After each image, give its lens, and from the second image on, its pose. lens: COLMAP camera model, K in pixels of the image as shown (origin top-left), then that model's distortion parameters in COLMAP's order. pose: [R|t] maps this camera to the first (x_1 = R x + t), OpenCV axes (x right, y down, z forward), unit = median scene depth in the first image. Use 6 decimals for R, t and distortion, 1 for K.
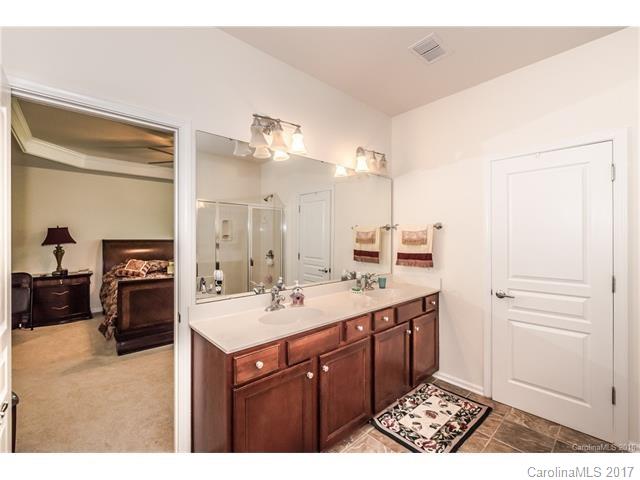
lens RADIAL K [[279.0, 0, 322.5], [0, 279.0, 240.5], [0, 0, 1]] dist [0.000035, -0.000061]
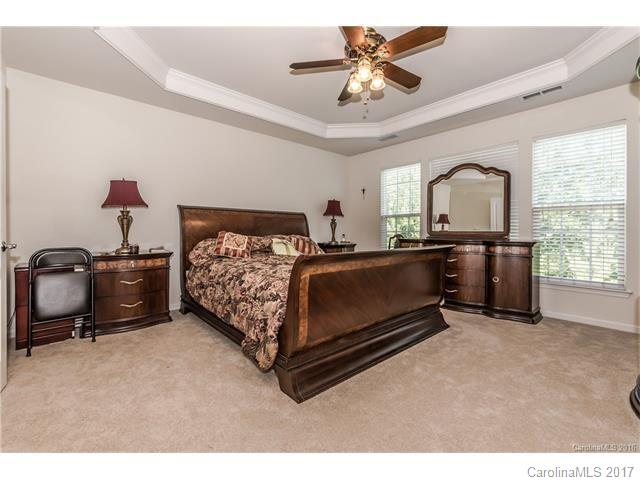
lens RADIAL K [[279.0, 0, 316.8], [0, 279.0, 236.7], [0, 0, 1]] dist [0.000035, -0.000061]
pose [[0.999793, 0.002041, -0.020267, -0.485955], [-0.001957, 0.999989, 0.004188, 0.079764], [0.020275, -0.004147, 0.999786, 0.358917]]
